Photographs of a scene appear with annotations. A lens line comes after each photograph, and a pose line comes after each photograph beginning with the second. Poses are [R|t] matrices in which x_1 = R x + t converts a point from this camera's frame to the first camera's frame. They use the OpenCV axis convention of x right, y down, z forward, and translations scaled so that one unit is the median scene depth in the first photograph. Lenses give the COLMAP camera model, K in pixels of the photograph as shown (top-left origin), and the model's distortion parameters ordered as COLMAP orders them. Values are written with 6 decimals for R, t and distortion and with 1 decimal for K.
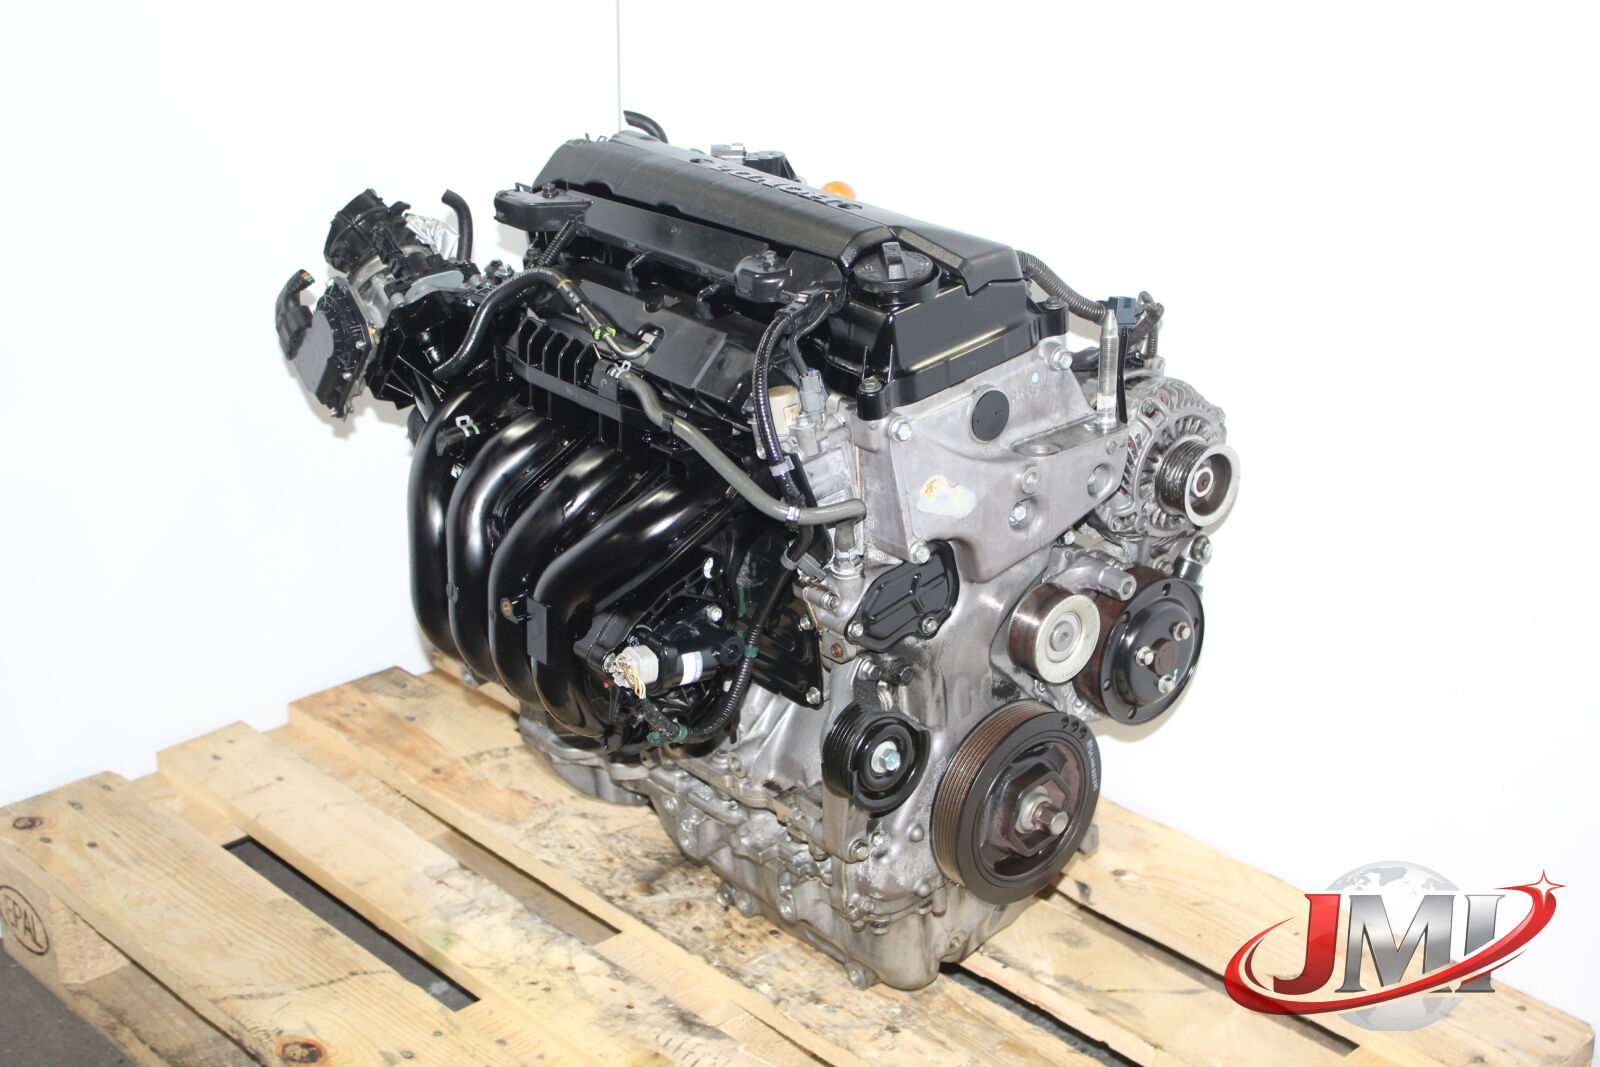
lens RADIAL K [[3042.6, 0, 799.8], [0, 3042.6, 533.6], [0, 0, 1]] dist [-0.018088, 0.000000]
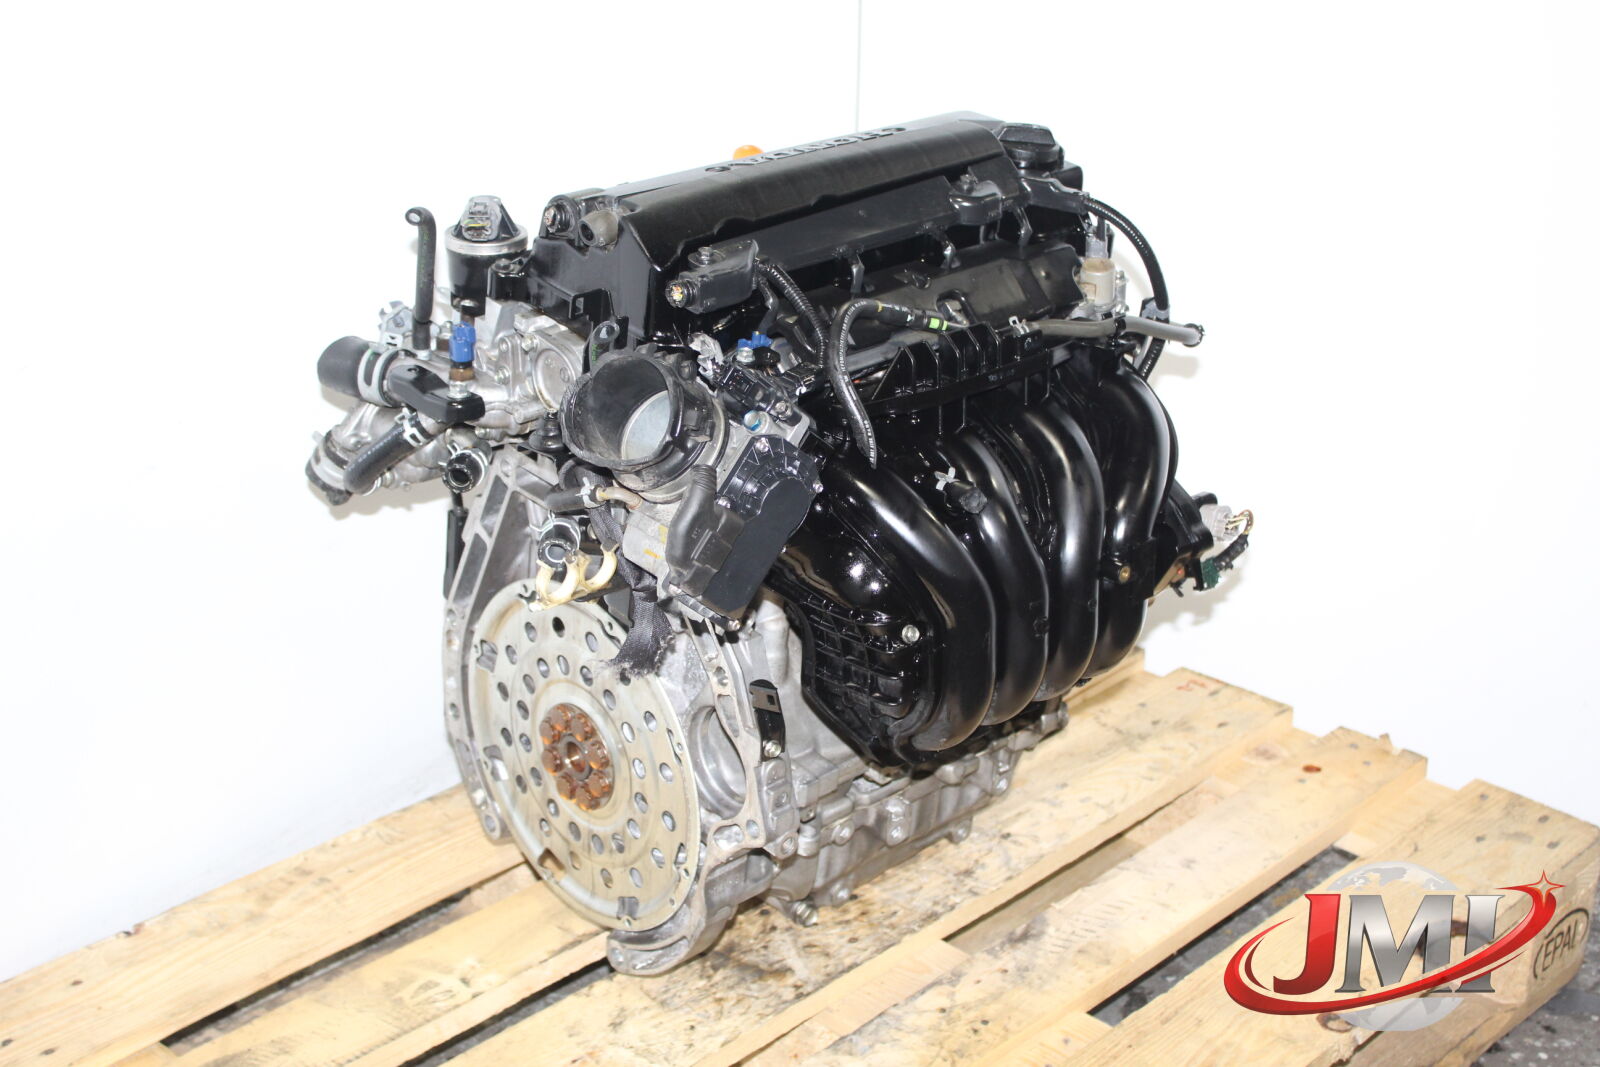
lens RADIAL K [[3042.6, 0, 799.8], [0, 3042.6, 533.4], [0, 0, 1]] dist [-0.018088, 0.000000]
pose [[-0.262102, -0.315732, 0.911930, -0.865943], [0.289631, 0.875667, 0.386421, -0.358314], [-0.920552, 0.365405, -0.138068, 1.108070]]
